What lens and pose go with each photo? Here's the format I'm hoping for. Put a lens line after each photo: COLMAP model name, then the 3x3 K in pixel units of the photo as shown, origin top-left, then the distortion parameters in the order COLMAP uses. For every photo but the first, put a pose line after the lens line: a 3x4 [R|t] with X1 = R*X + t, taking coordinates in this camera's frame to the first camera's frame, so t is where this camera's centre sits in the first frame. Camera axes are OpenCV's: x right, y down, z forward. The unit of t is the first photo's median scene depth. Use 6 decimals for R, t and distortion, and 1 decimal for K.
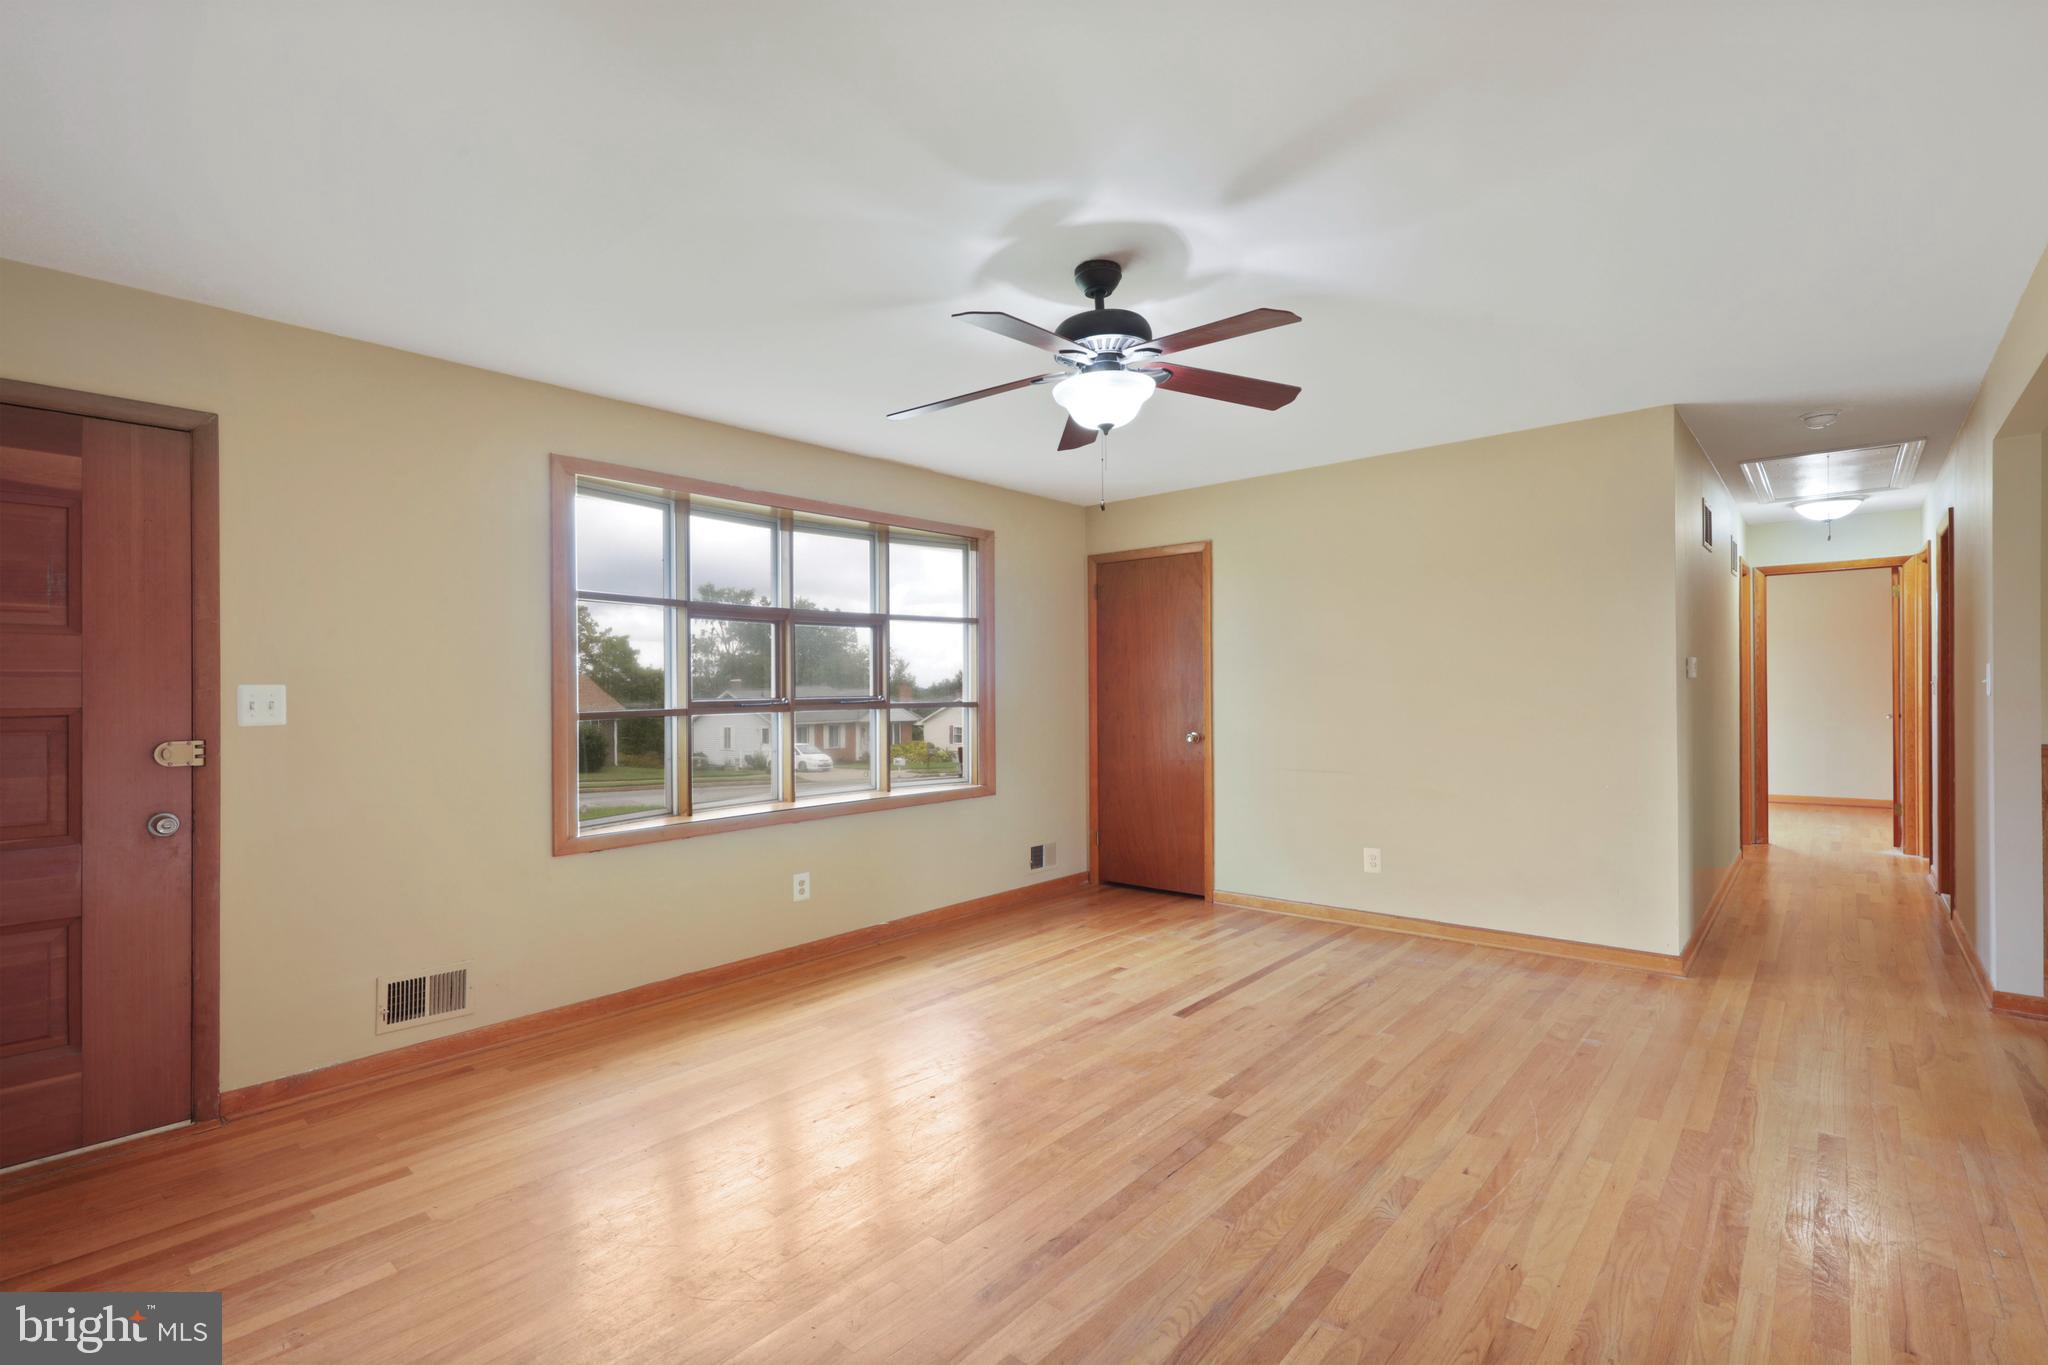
lens RADIAL K [[934.0, 0, 1025.5], [0, 934.0, 645.6], [0, 0, 1]] dist [-0.030783, -0.000079]
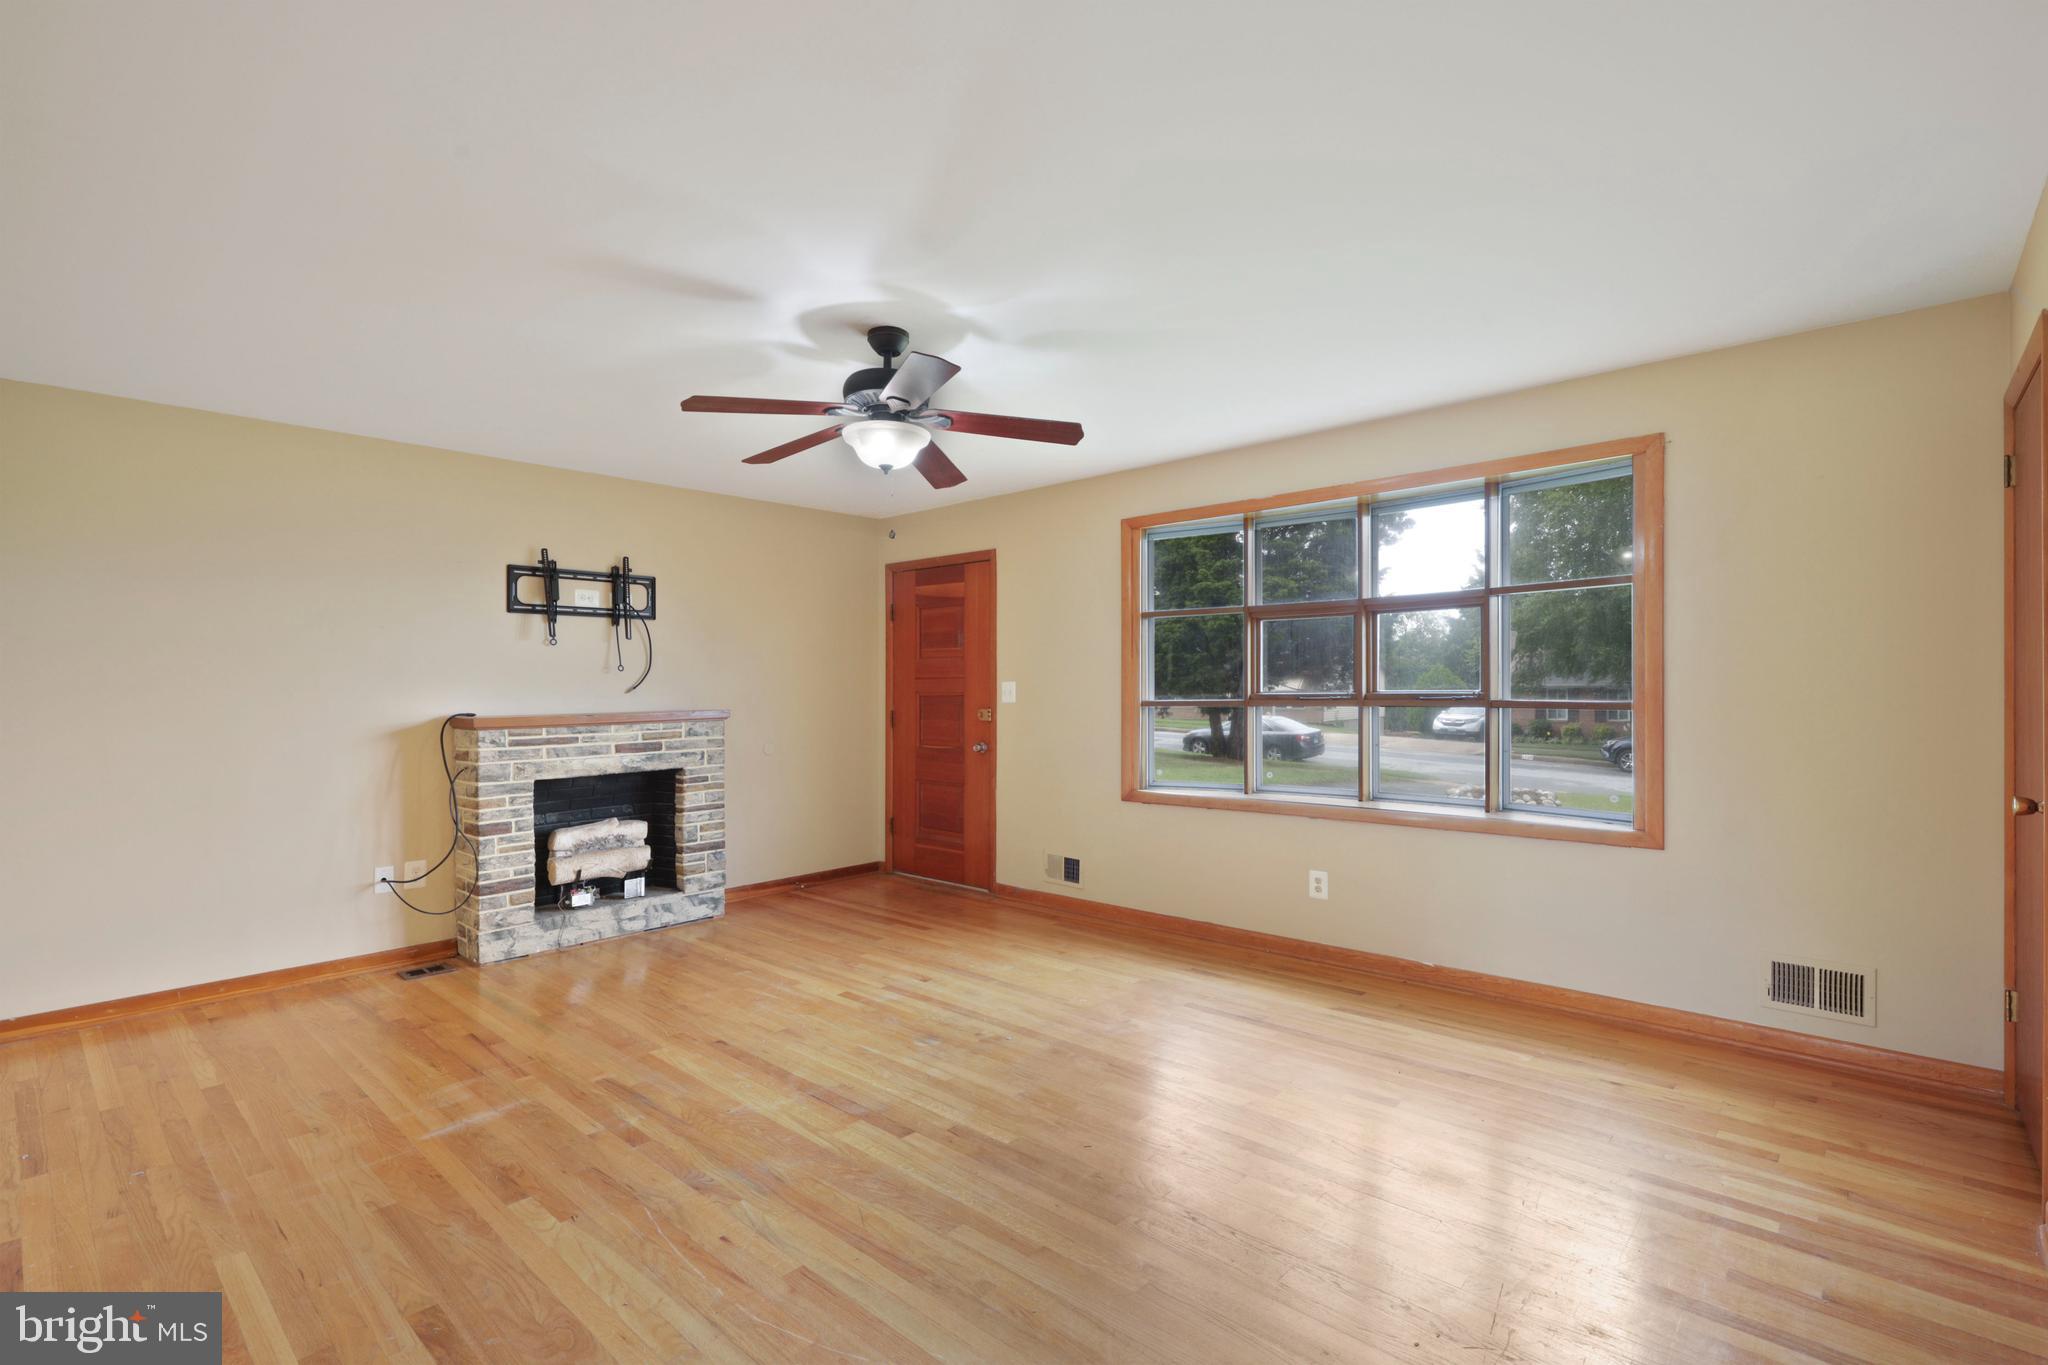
lens RADIAL K [[910.3, 0, 1033.1], [0, 910.3, 686.0], [0, 0, 1]] dist [0.002557, 0.000317]
pose [[-0.002437, 0.028982, -0.999577, 0.934379], [0.062987, 0.997600, 0.028771, -0.001791], [0.998011, -0.062890, -0.004257, 0.905596]]
